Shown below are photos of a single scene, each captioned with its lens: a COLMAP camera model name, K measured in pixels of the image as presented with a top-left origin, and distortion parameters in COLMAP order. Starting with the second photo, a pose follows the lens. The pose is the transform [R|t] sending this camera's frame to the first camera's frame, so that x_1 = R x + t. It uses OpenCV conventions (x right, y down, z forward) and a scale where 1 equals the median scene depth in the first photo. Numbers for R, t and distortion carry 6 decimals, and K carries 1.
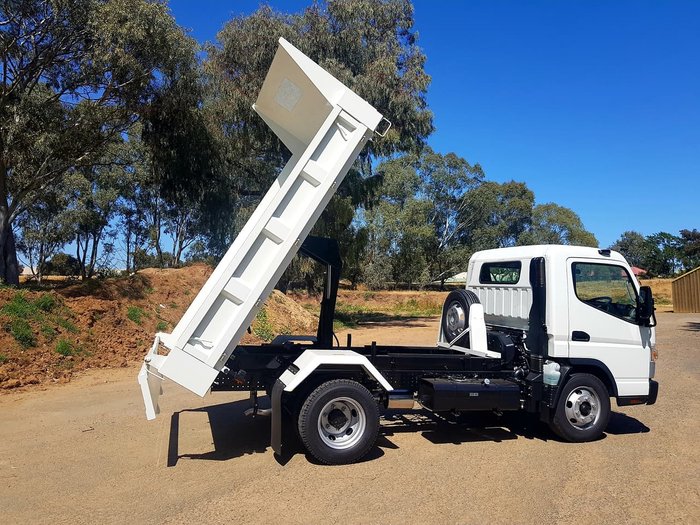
lens RADIAL K [[545.3, 0, 345.9], [0, 545.3, 243.1], [0, 0, 1]] dist [0.044495, -0.060413]
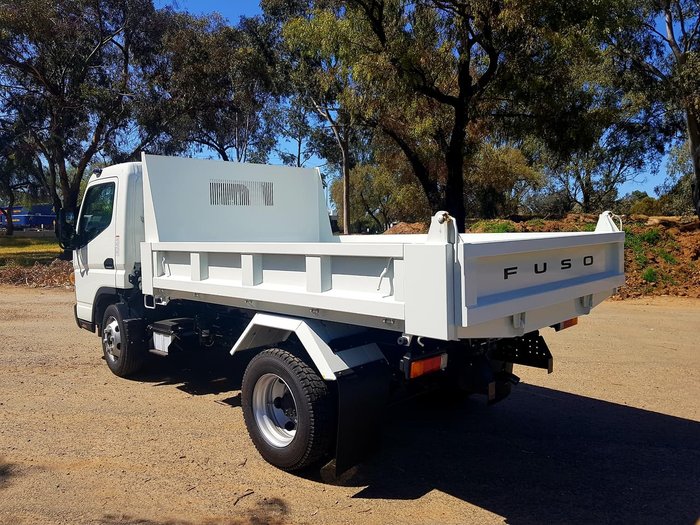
lens RADIAL K [[544.8, 0, 340.1], [0, 544.8, 258.5], [0, 0, 1]] dist [0.058786, -0.090101]
pose [[0.271347, 0.047017, -0.961333, 0.185901], [0.084084, 0.993829, 0.072340, 0.008921], [0.958802, -0.100462, 0.265719, 0.038233]]
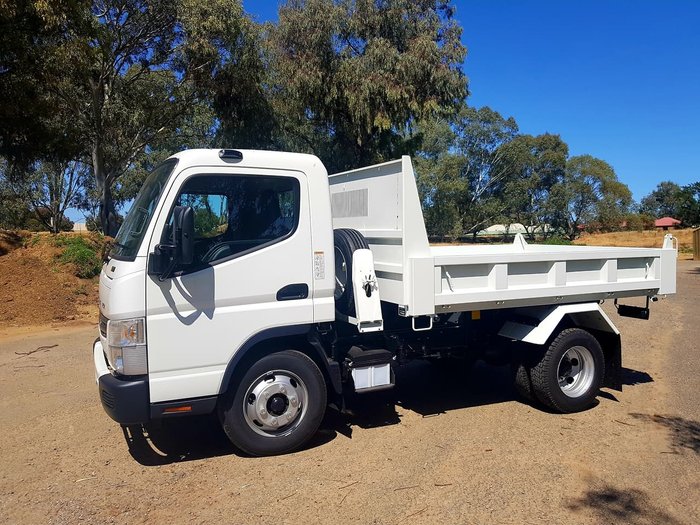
lens RADIAL K [[539.8, 0, 347.7], [0, 539.8, 249.4], [0, 0, 1]] dist [0.059018, -0.091921]
pose [[0.998430, -0.006999, -0.055567, -0.027137], [0.012318, 0.995307, 0.095977, -0.007382], [0.054635, -0.096510, 0.993831, -0.142706]]
